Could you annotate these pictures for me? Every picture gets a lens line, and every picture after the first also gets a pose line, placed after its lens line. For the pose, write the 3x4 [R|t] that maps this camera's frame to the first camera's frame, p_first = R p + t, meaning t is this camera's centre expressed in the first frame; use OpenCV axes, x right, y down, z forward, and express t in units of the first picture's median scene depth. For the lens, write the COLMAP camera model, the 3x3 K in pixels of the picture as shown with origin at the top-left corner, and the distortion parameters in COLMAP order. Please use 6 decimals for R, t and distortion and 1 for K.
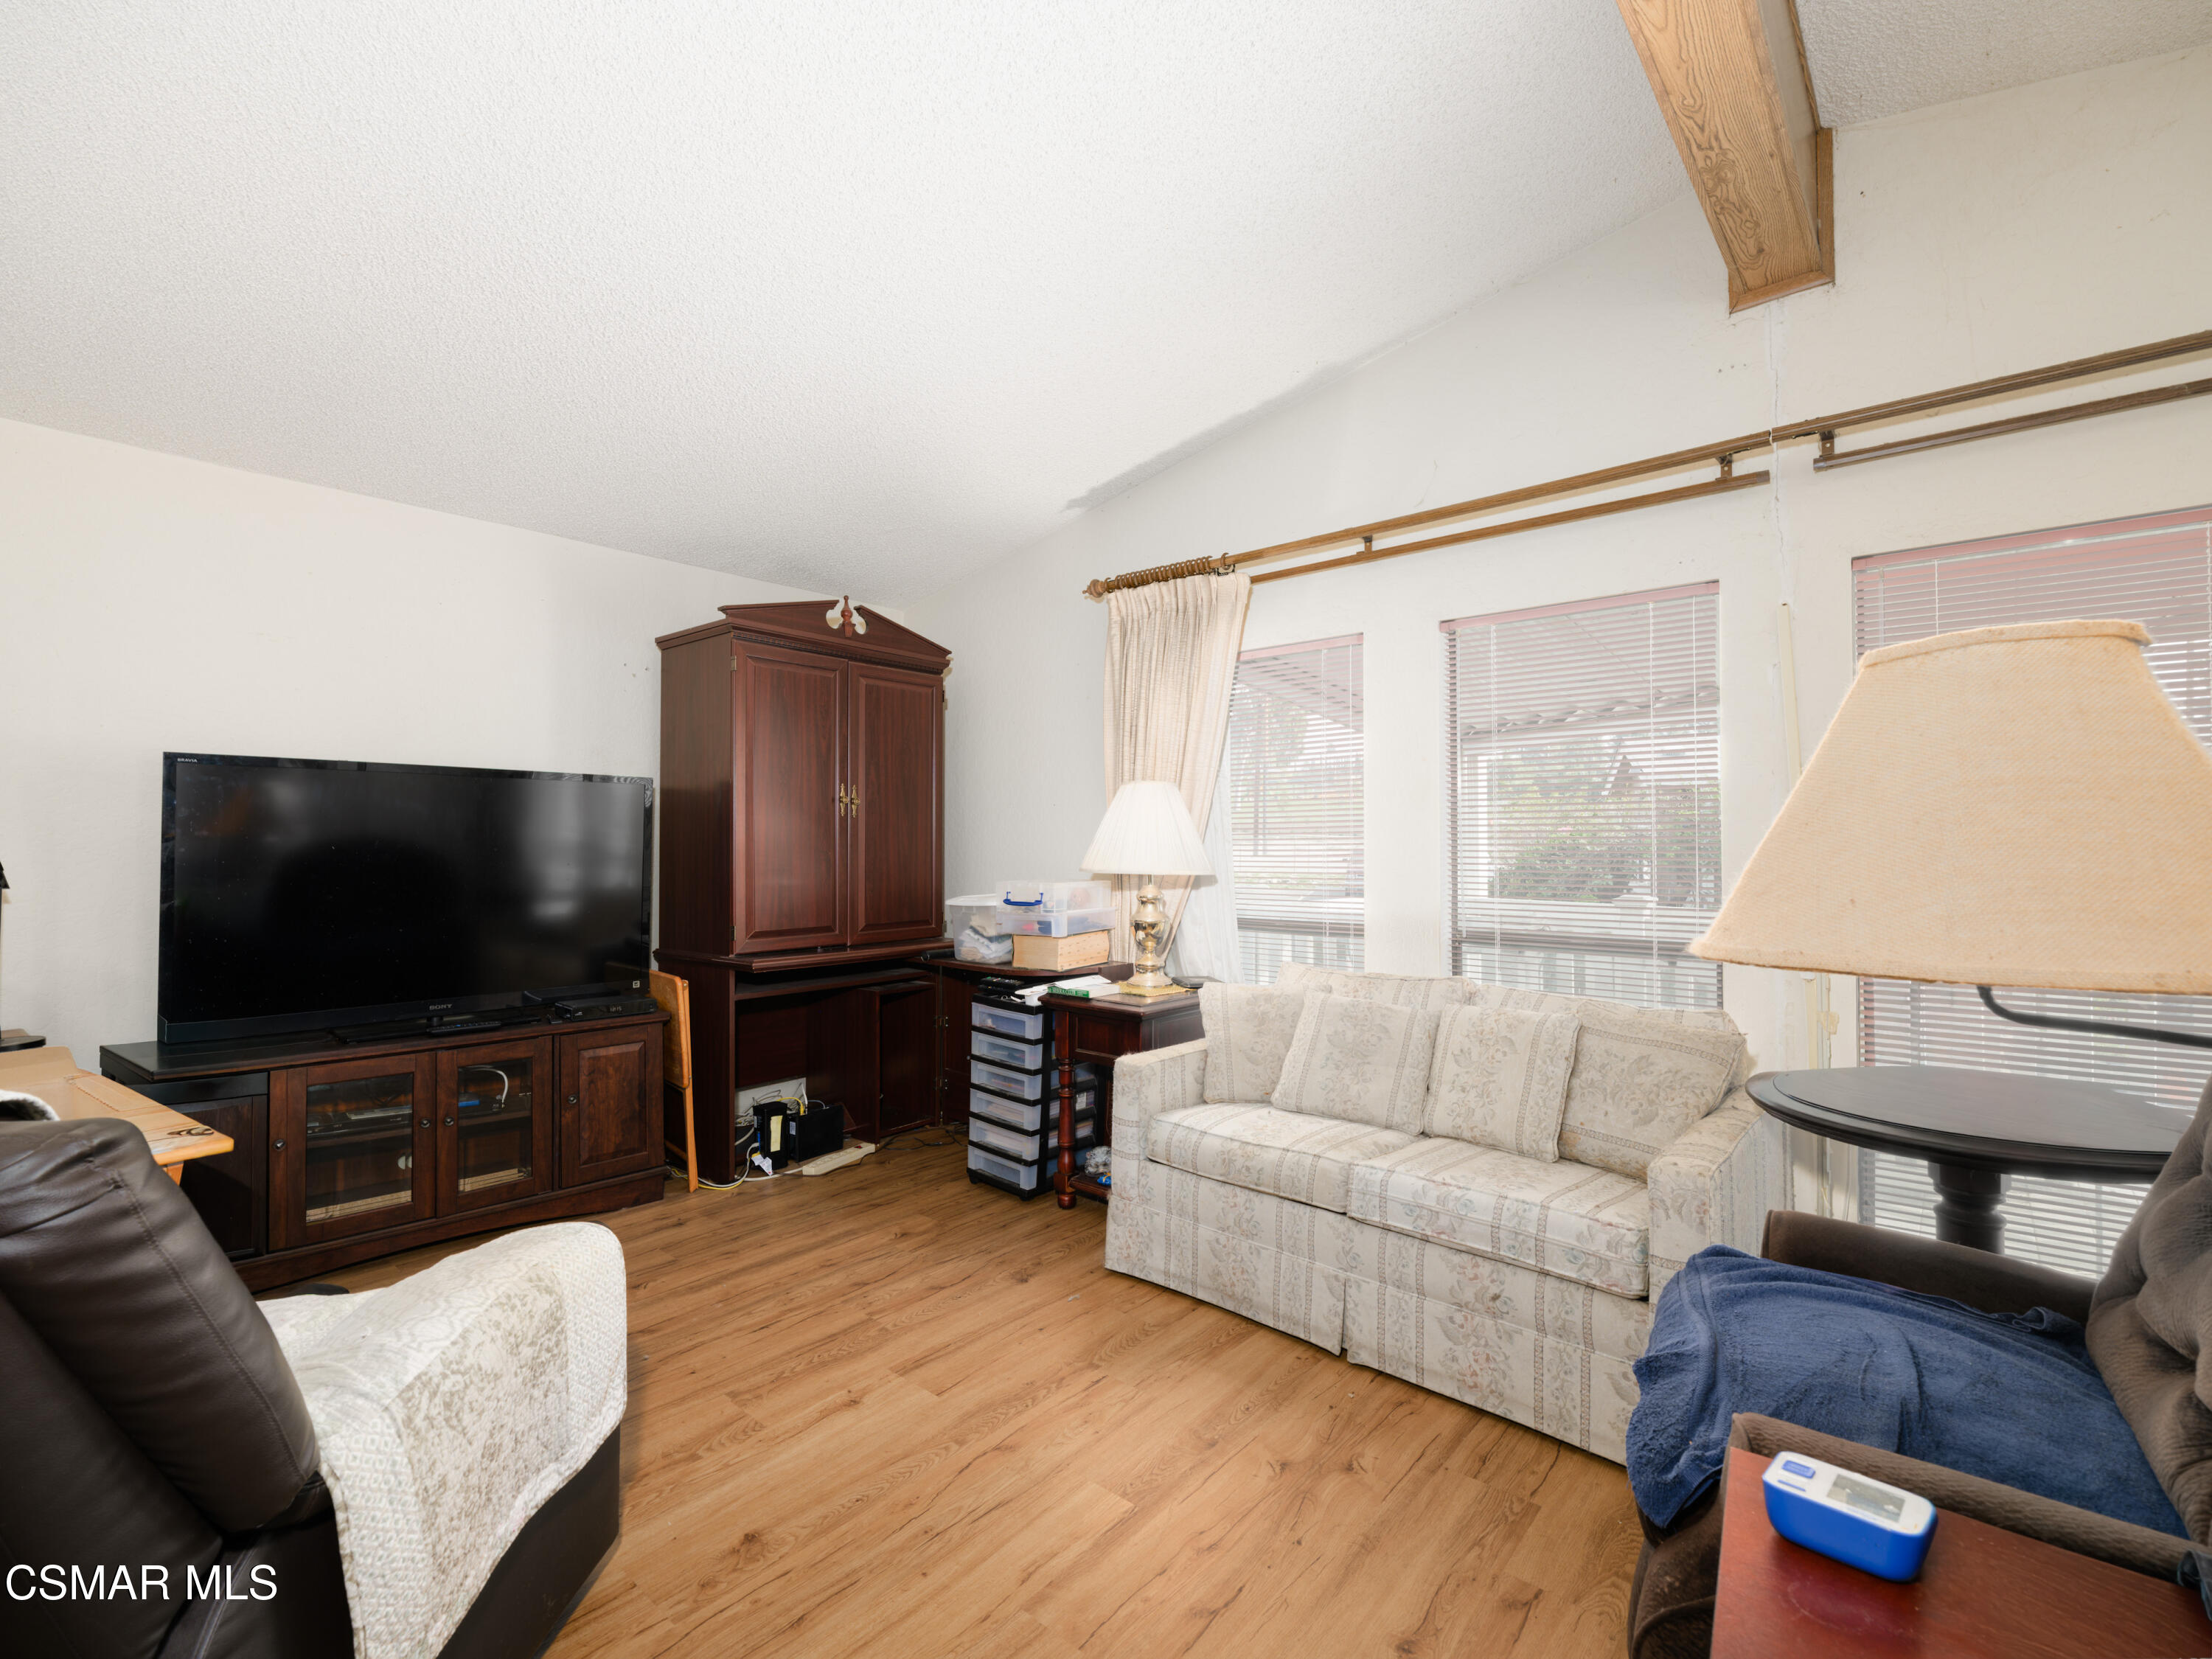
lens RADIAL K [[1013.0, 0, 1108.8], [0, 1013.0, 837.4], [0, 0, 1]] dist [-0.002121, 0.000323]
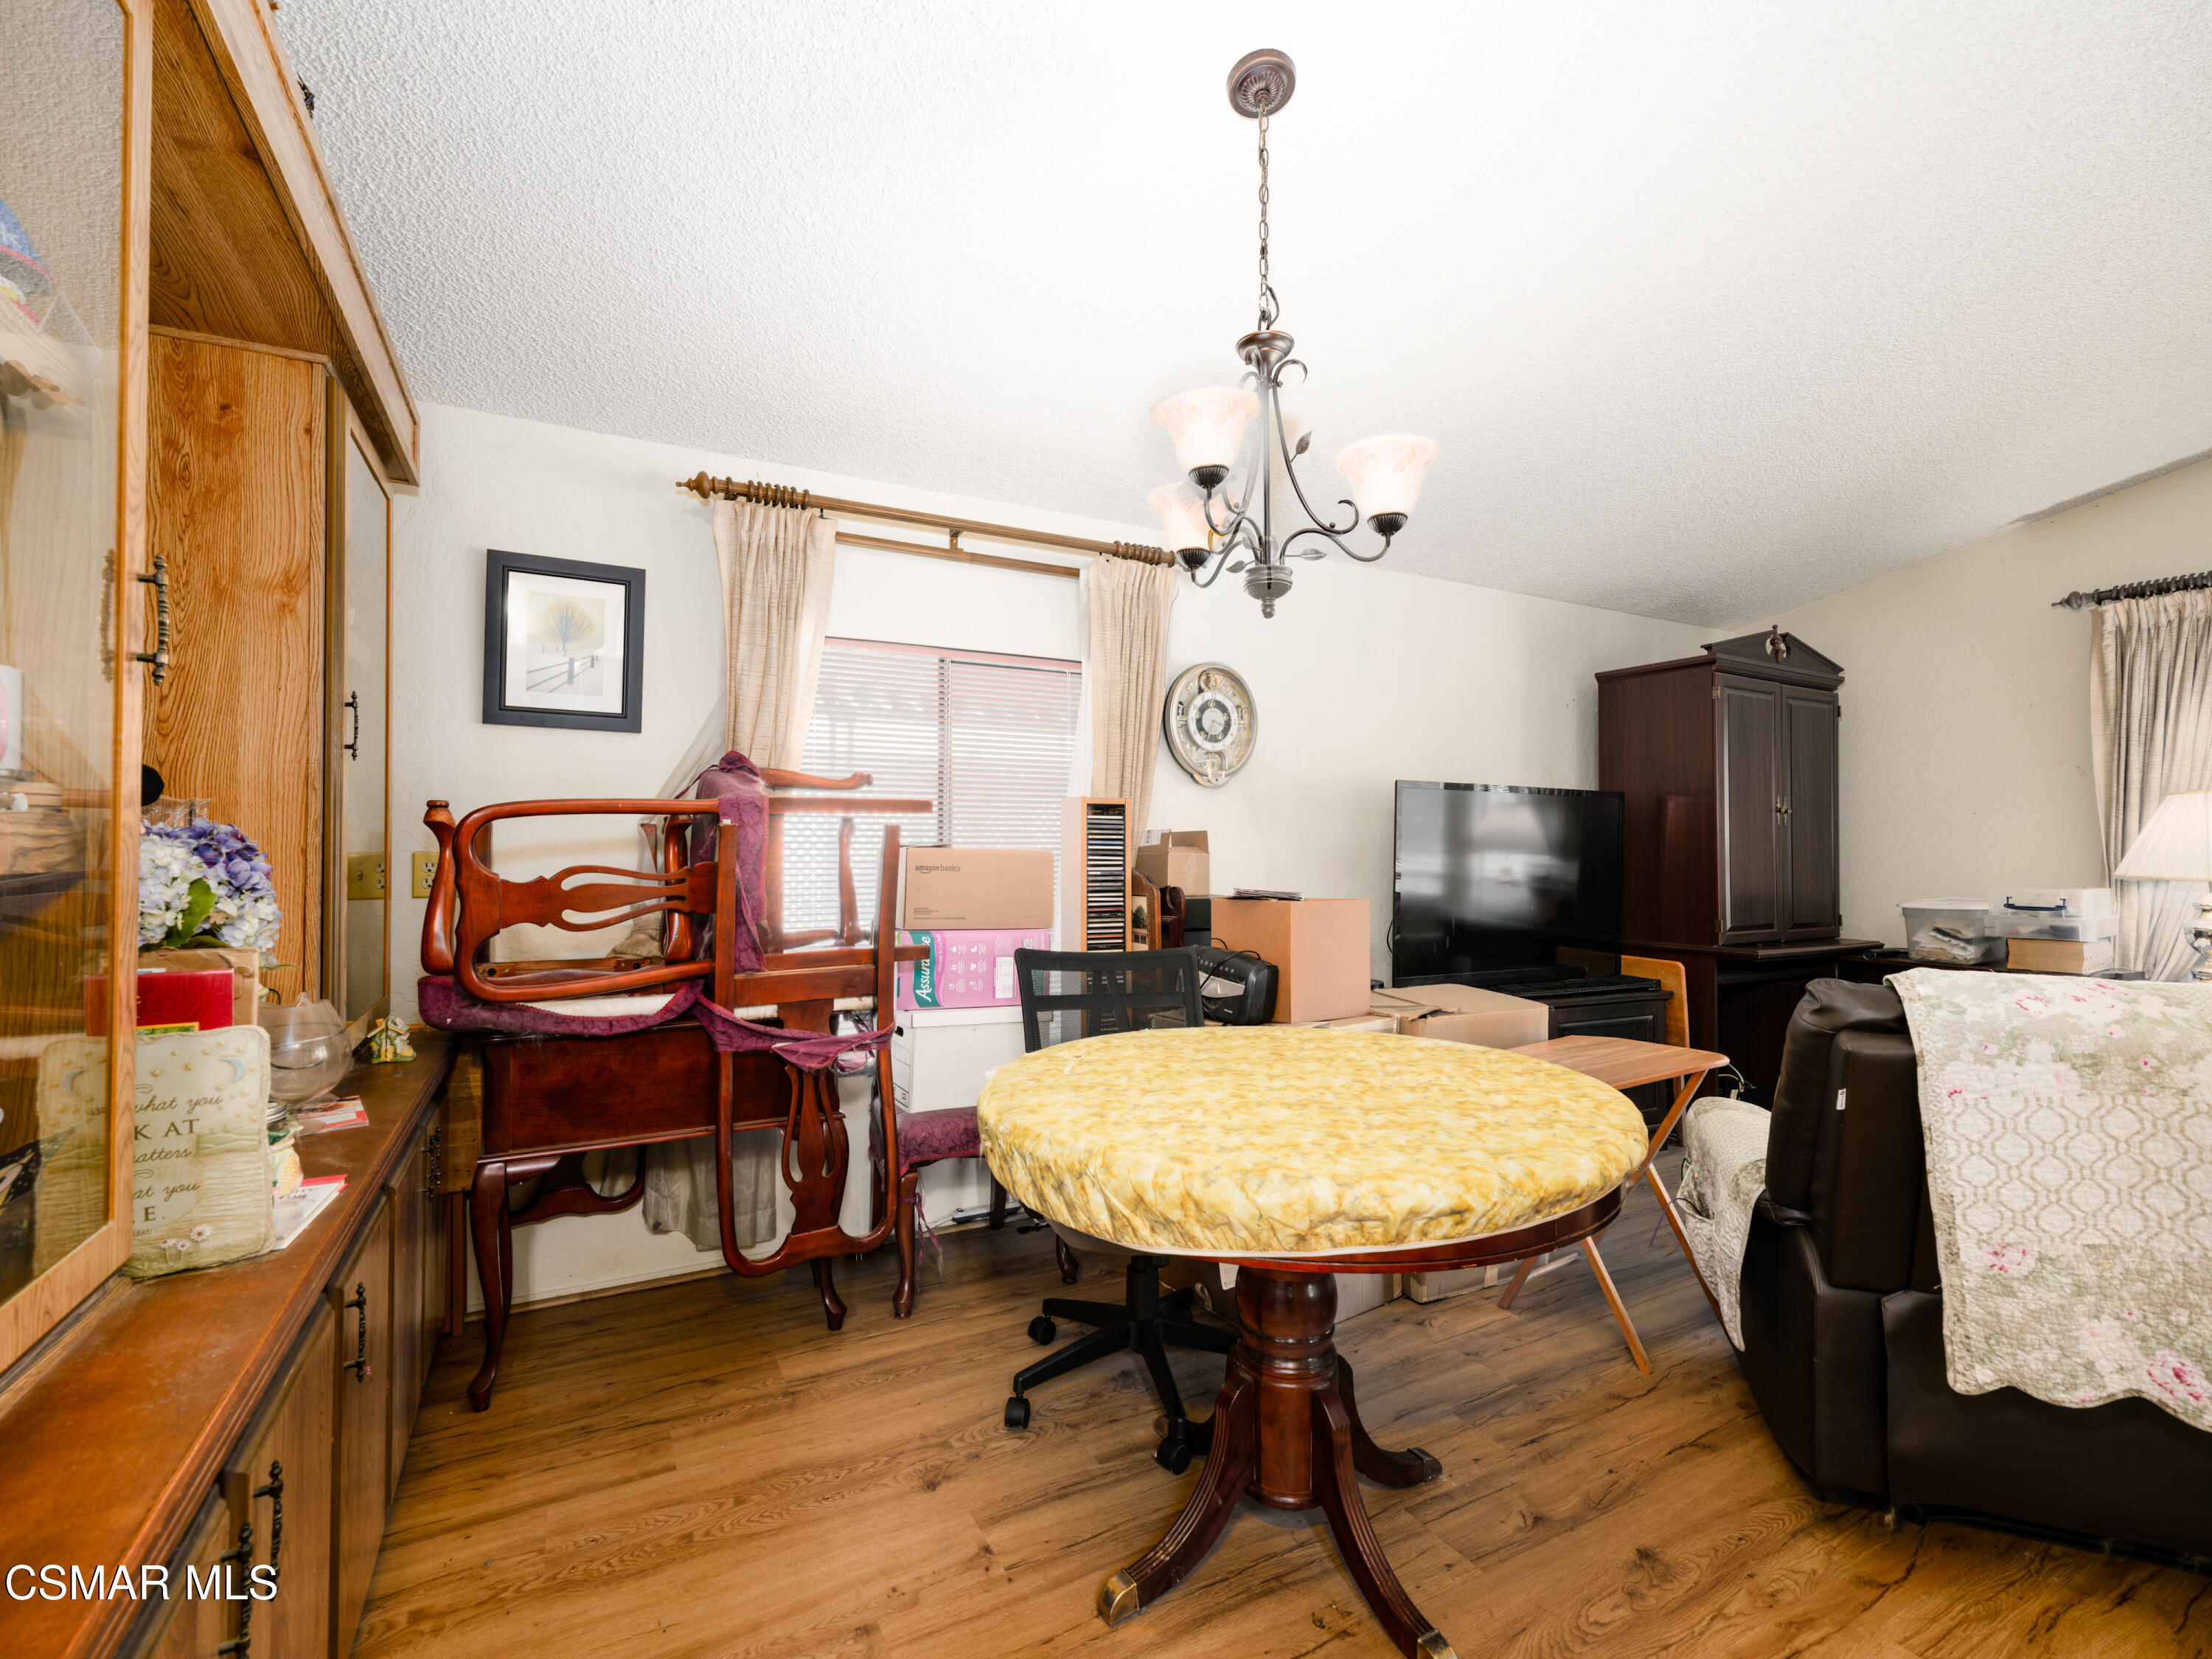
lens RADIAL K [[1013.0, 0, 1108.8], [0, 1013.0, 837.4], [0, 0, 1]] dist [-0.002121, 0.000323]
pose [[0.929084, 0.007194, -0.369798, -0.583451], [-0.005459, 0.999969, 0.005739, -0.009740], [0.369828, -0.003313, 0.929095, -0.328630]]
